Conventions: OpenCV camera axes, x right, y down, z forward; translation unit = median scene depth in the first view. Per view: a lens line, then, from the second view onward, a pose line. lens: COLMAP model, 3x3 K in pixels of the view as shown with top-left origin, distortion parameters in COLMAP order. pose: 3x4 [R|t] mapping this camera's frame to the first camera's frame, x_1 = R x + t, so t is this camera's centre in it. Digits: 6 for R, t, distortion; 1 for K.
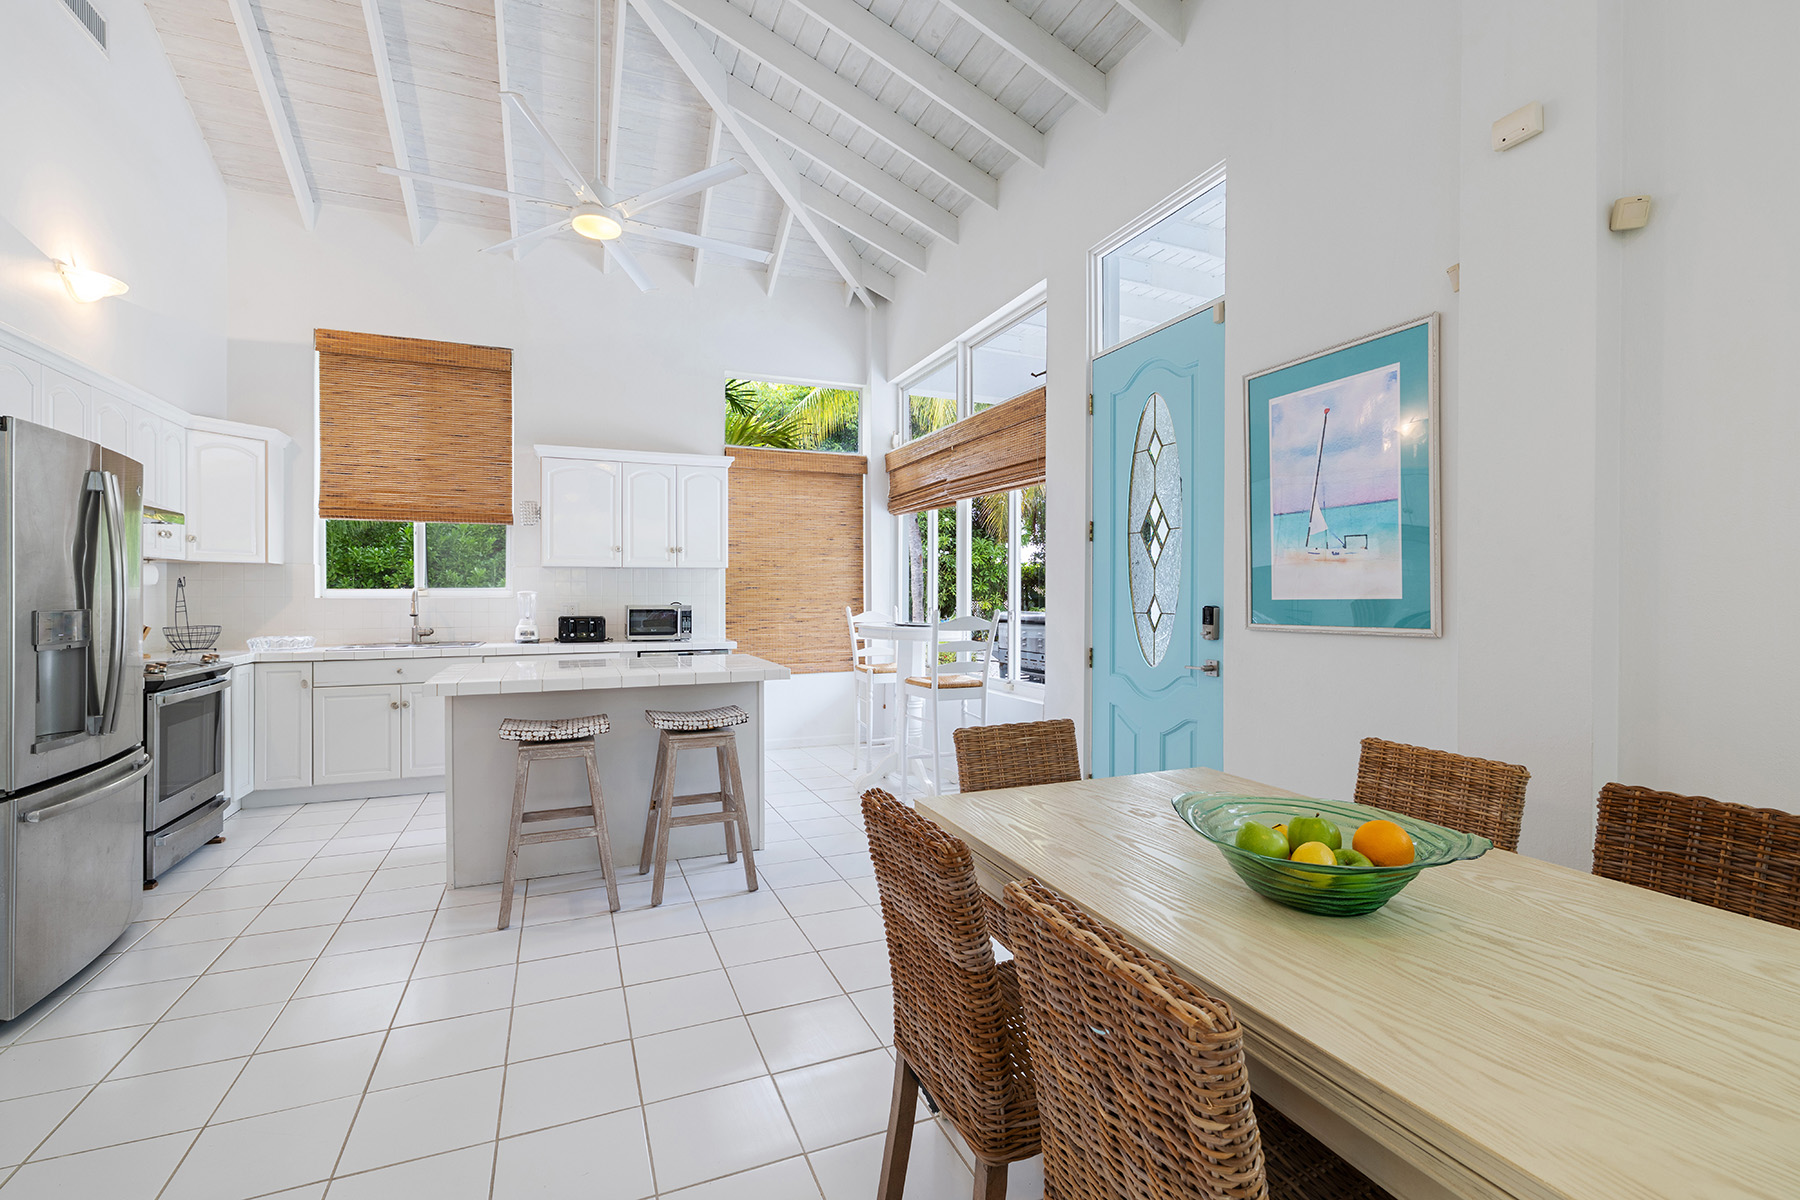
lens RADIAL K [[792.8, 0, 898.2], [0, 792.8, 592.2], [0, 0, 1]] dist [-0.000129, 0.000232]
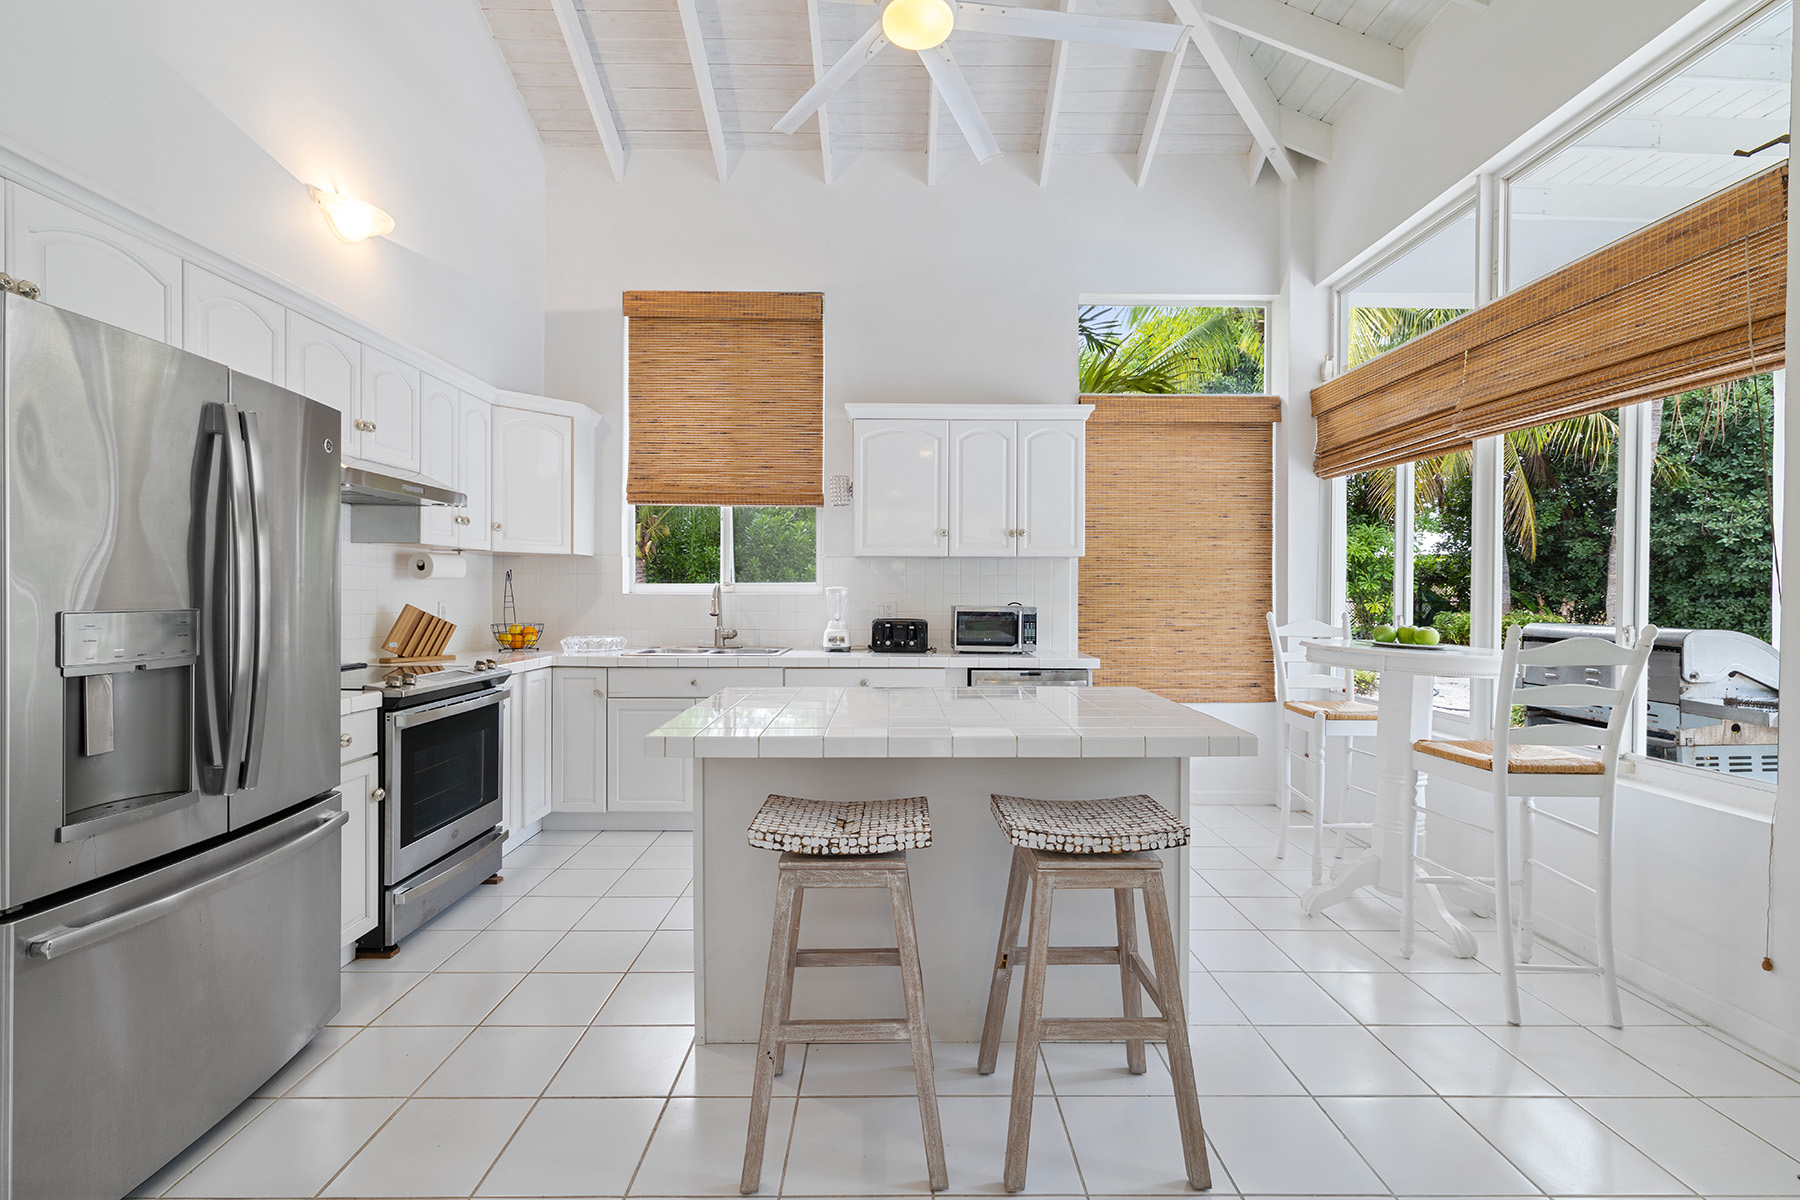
lens RADIAL K [[792.8, 0, 898.2], [0, 792.8, 592.2], [0, 0, 1]] dist [-0.000129, 0.000232]
pose [[0.923873, 0.006618, -0.382642, -0.101551], [-0.005736, 0.999978, 0.003447, 0.000911], [0.382657, -0.000990, 0.923890, 0.278569]]
